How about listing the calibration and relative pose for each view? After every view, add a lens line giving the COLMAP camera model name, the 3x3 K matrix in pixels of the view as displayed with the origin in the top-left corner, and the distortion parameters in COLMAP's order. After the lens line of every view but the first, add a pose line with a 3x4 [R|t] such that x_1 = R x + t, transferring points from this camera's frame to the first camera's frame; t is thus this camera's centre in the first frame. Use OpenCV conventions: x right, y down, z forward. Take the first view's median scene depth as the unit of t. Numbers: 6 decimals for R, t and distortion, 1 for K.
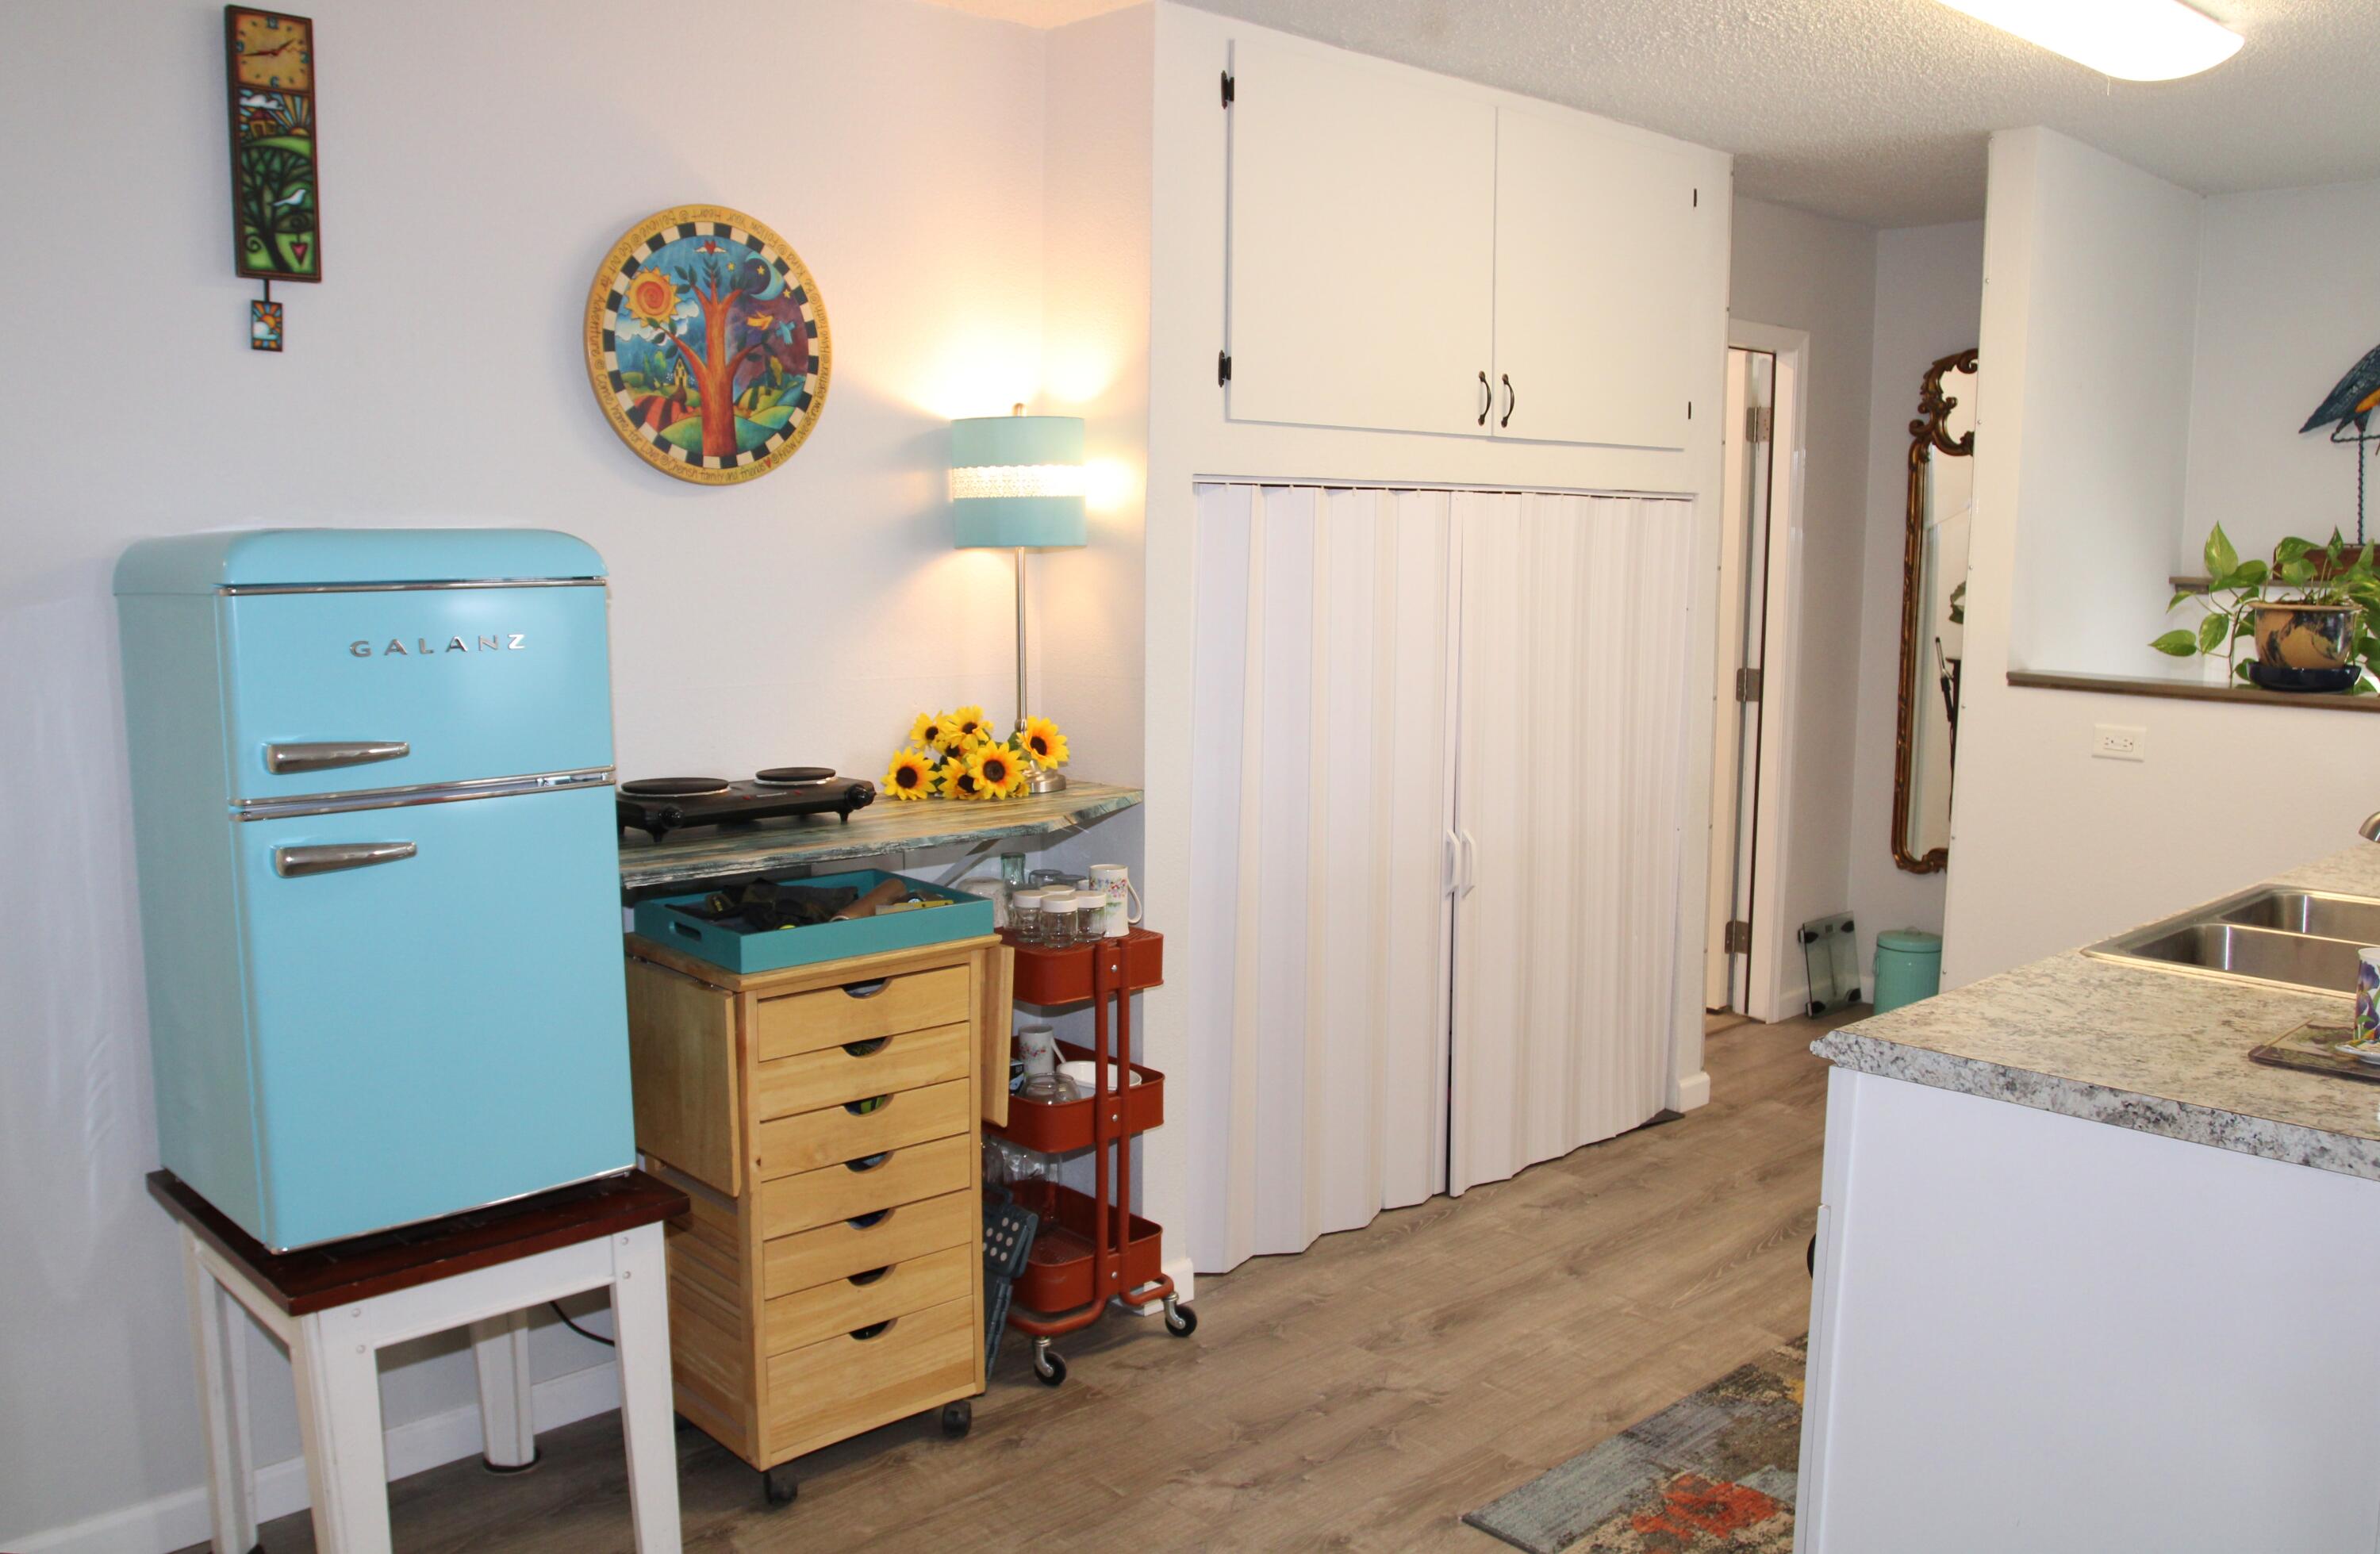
lens RADIAL K [[1895.2, 0, 1194.0], [0, 1895.2, 788.6], [0, 0, 1]] dist [-0.041359, -0.007320]
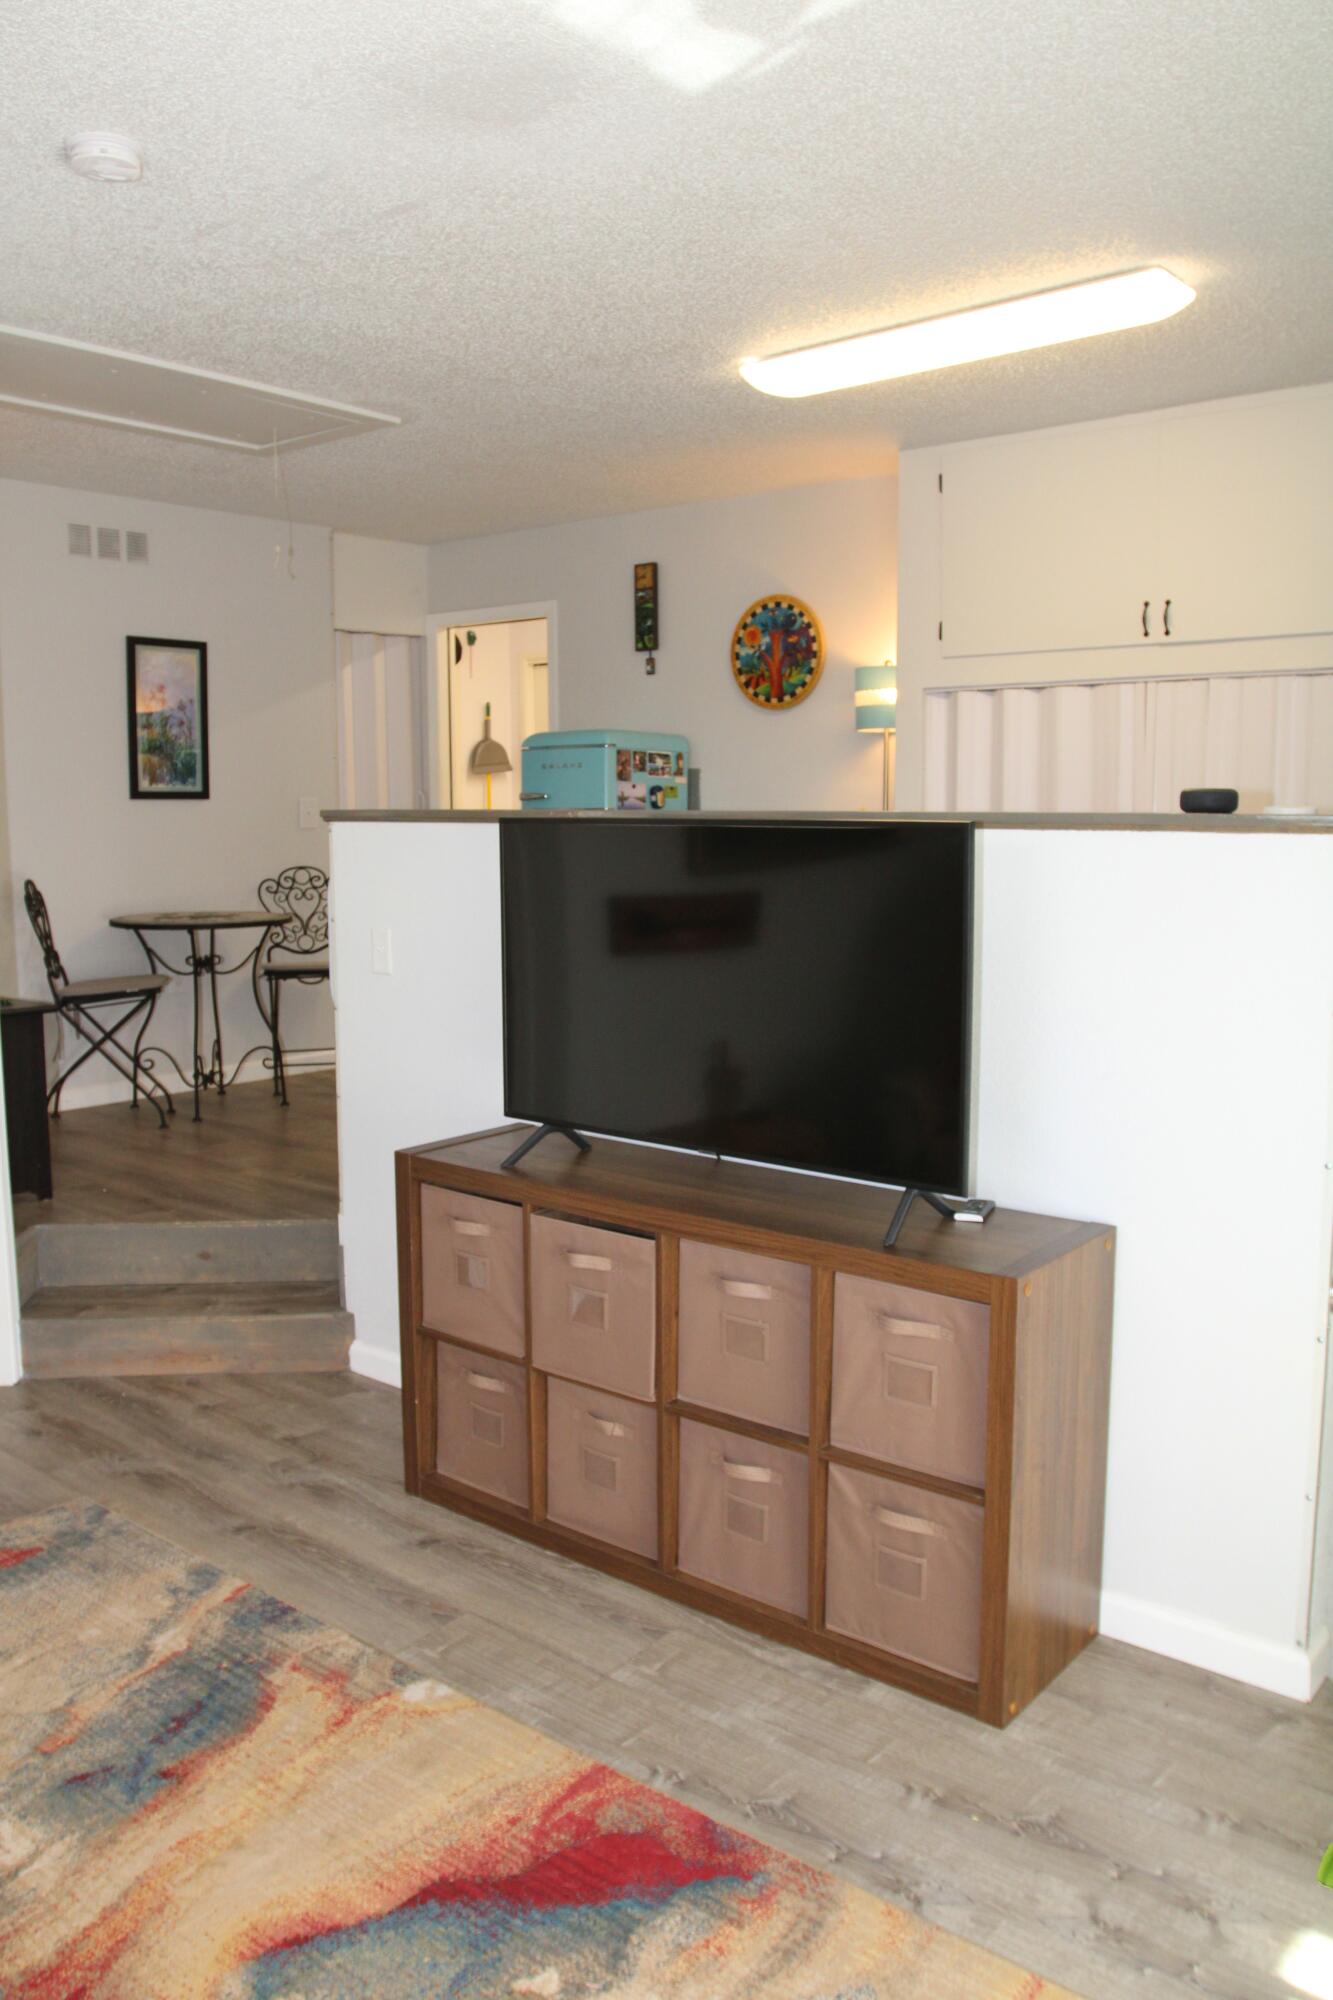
lens RADIAL K [[1598.8, 0, 671.9], [0, 1598.8, 996.6], [0, 0, 1]] dist [-0.067186, 0.029189]
pose [[0.125256, 0.114294, -0.985519, 1.787511], [-0.125659, 0.987170, 0.098515, 0.017336], [0.984135, 0.111500, 0.138011, 0.629503]]
